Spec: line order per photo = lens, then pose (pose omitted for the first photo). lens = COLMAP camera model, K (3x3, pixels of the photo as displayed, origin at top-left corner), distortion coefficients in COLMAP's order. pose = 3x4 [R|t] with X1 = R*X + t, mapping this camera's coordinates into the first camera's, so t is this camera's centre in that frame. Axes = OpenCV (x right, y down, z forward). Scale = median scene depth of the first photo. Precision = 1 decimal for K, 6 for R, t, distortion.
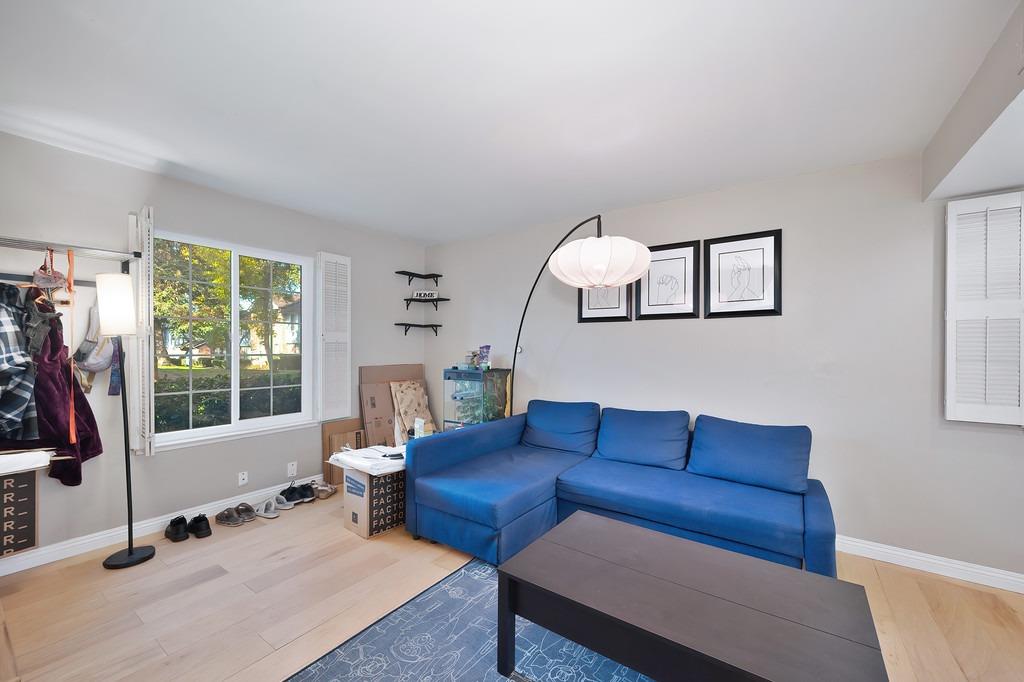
lens RADIAL K [[403.1, 0, 514.4], [0, 403.1, 351.3], [0, 0, 1]] dist [-0.000818, -0.000087]
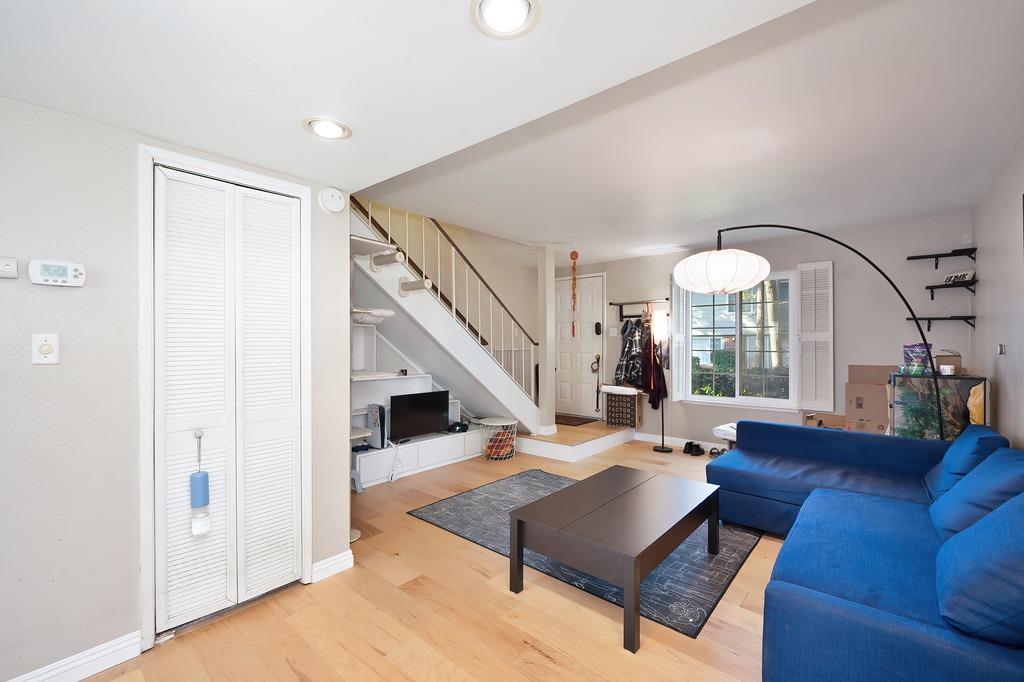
lens RADIAL K [[434.4, 0, 512.0], [0, 434.4, 341.0], [0, 0, 1]] dist [-0.001250, -0.000135]
pose [[-0.105496, -0.010515, -0.994364, 1.082928], [-0.011924, 0.999886, -0.009308, -0.002848], [0.994348, 0.010875, -0.105609, 0.390878]]
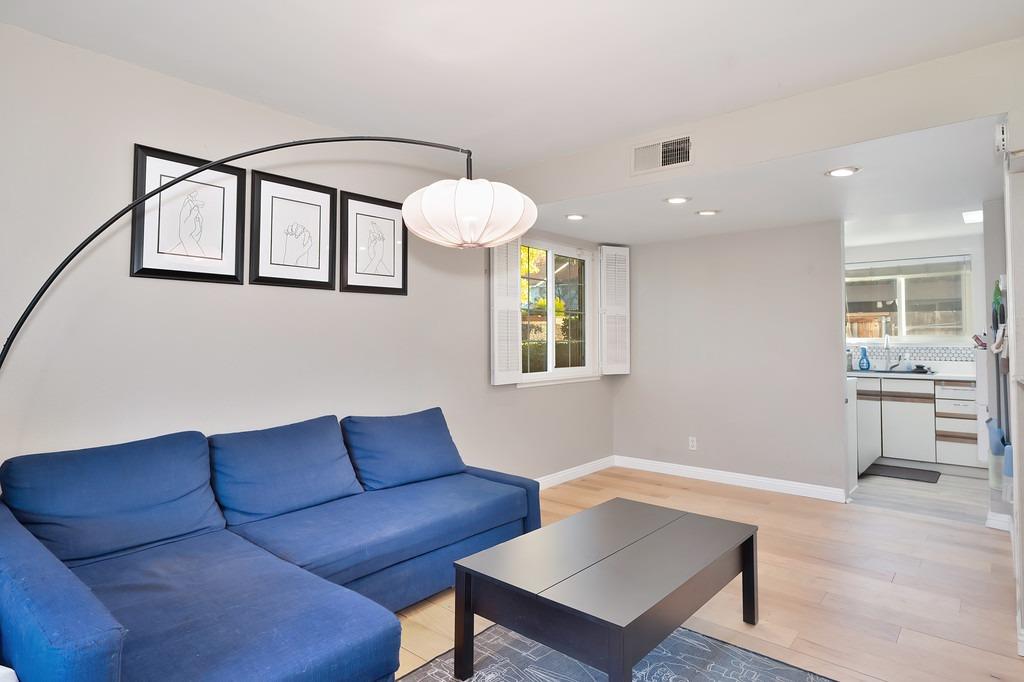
lens RADIAL K [[562.3, 0, 512.7], [0, 562.3, 316.1], [0, 0, 1]] dist [0.000520, 0.000040]
pose [[0.106239, 0.032595, 0.993806, -0.586413], [0.010079, 0.999376, -0.033855, 0.005809], [-0.994289, 0.013614, 0.105844, 0.583797]]
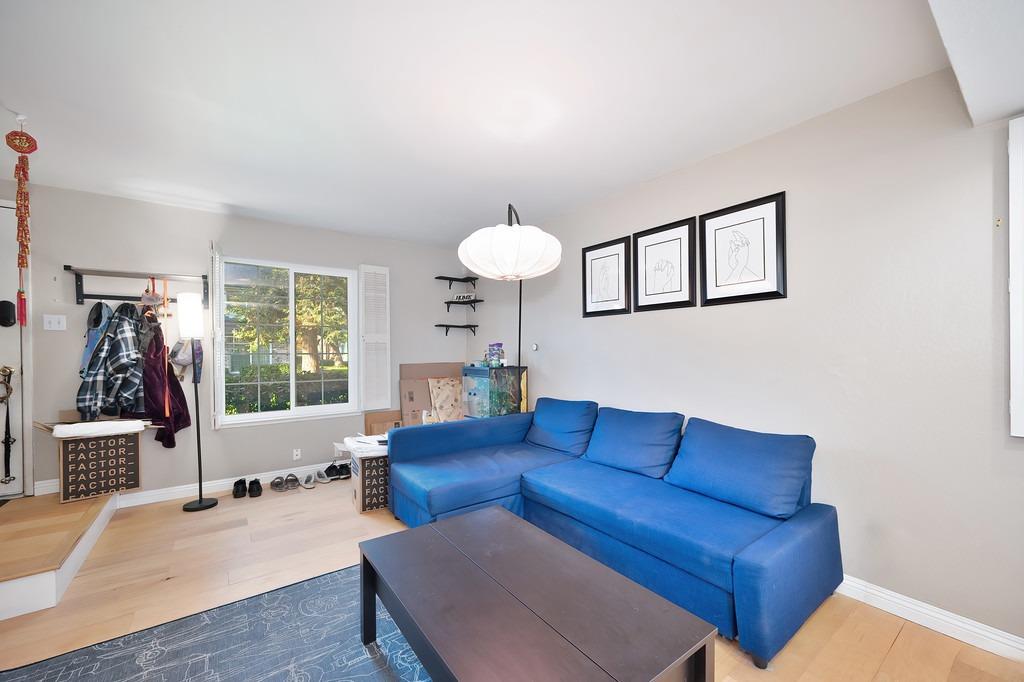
lens RADIAL K [[403.1, 0, 514.4], [0, 403.1, 351.3], [0, 0, 1]] dist [-0.000818, -0.000087]
pose [[0.947334, -0.009880, -0.320095, 0.383829], [0.007545, 0.999935, -0.008532, 0.019744], [0.320159, 0.005667, 0.947347, 0.056705]]
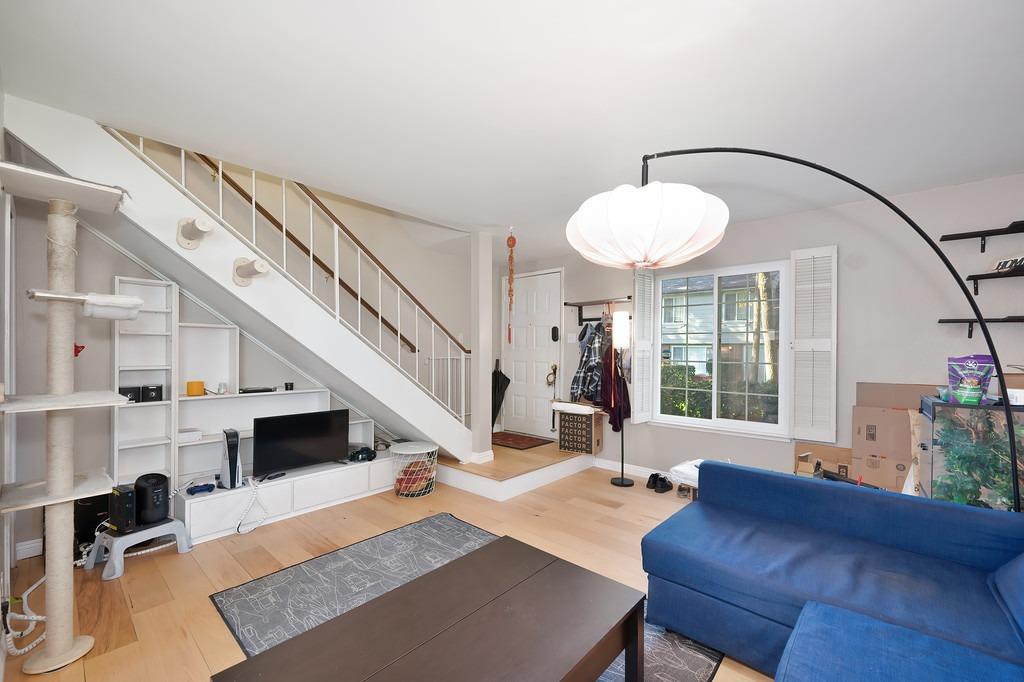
lens RADIAL K [[416.9, 0, 514.8], [0, 416.9, 351.9], [0, 0, 1]] dist [0.001266, 0.000152]
pose [[-0.117670, -0.002837, -0.993049, 0.661502], [-0.018785, 0.999823, -0.000631, -0.009549], [0.992875, 0.018580, -0.117703, 0.626242]]
